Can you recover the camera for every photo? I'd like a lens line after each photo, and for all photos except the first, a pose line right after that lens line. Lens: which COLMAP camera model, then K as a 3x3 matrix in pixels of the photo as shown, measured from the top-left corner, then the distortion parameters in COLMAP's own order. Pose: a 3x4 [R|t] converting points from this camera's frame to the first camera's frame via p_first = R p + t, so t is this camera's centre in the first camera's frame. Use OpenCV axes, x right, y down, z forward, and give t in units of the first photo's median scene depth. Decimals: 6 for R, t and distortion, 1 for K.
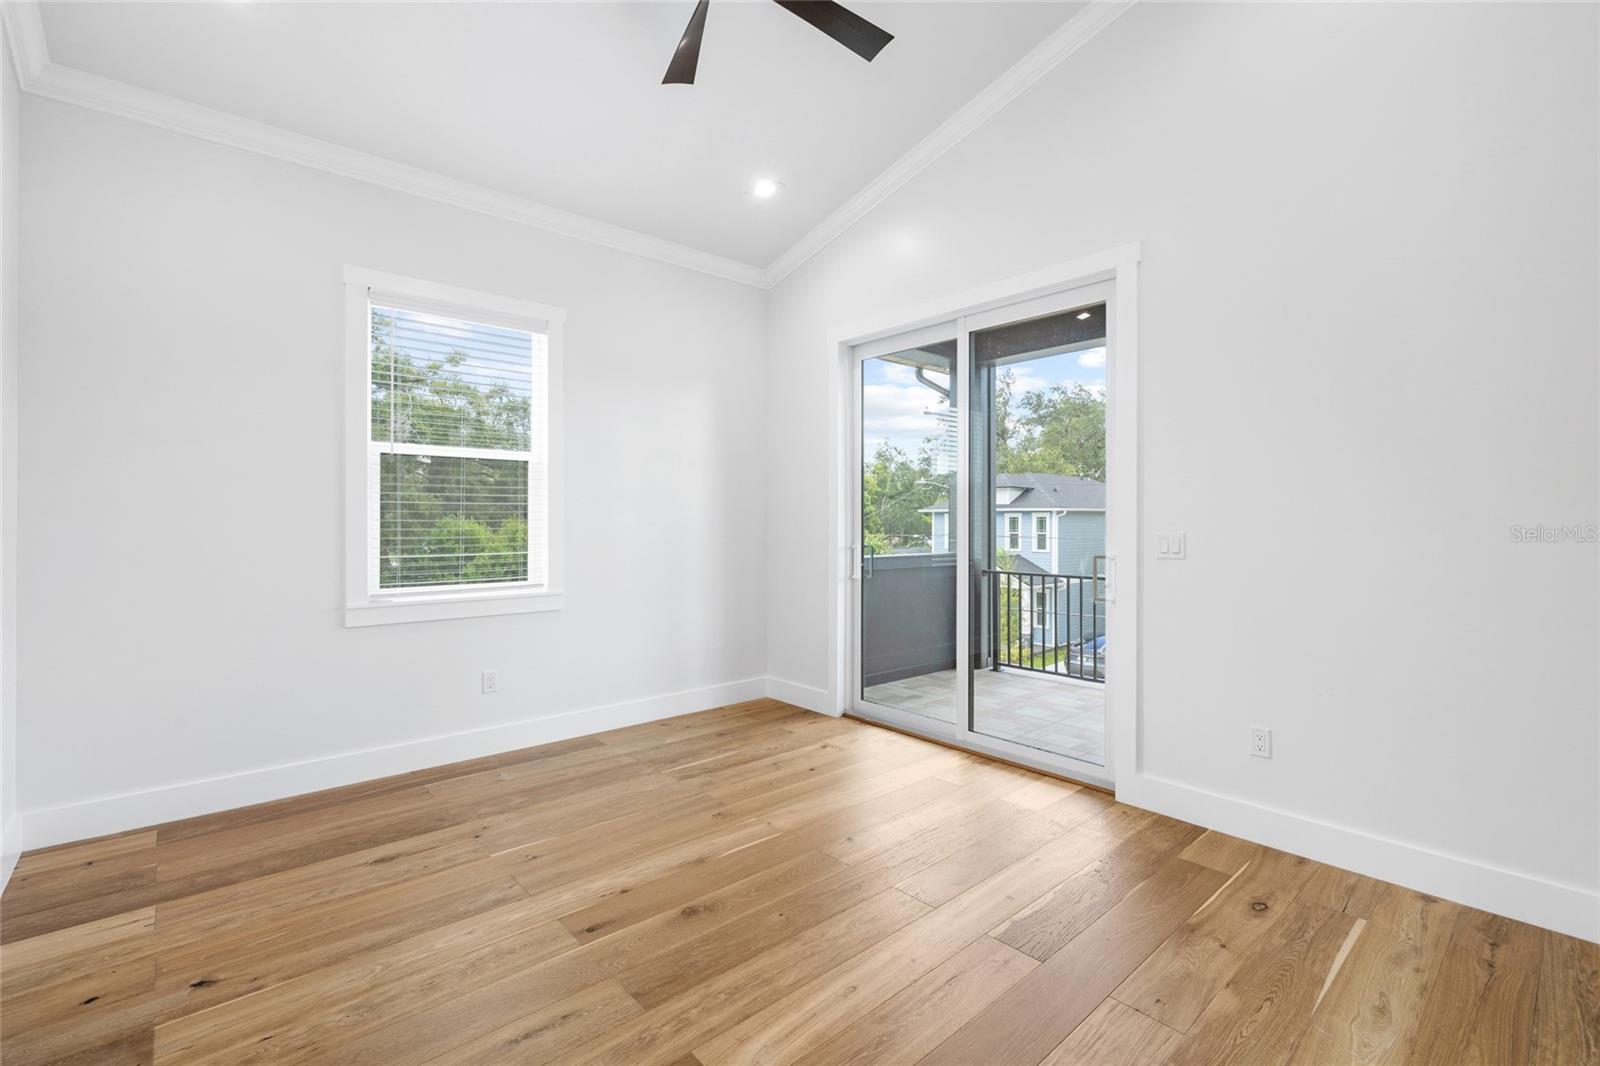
lens RADIAL K [[716.6, 0, 799.4], [0, 716.6, 515.6], [0, 0, 1]] dist [-0.000639, 0.000018]
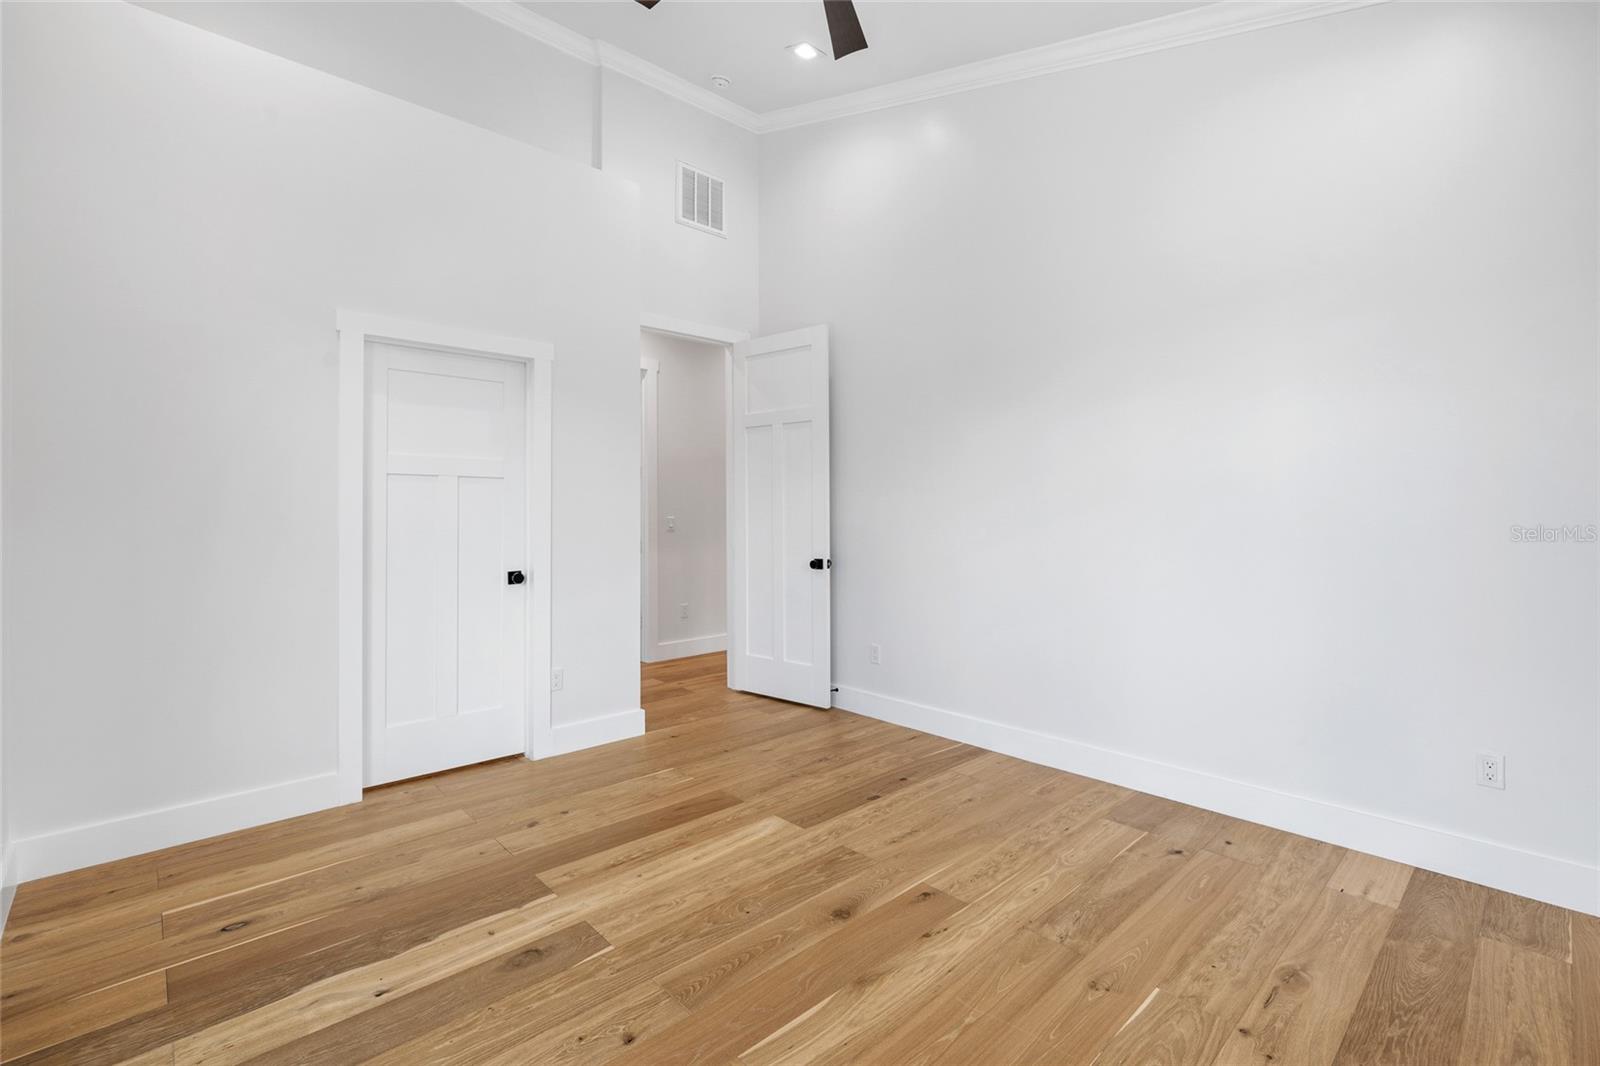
lens RADIAL K [[716.6, 0, 799.4], [0, 716.6, 515.6], [0, 0, 1]] dist [-0.000639, 0.000018]
pose [[-0.999626, 0.001745, -0.027290, -0.070933], [0.001748, 0.999998, -0.000083, 0.011929], [0.027290, -0.000131, -0.999628, 1.999096]]
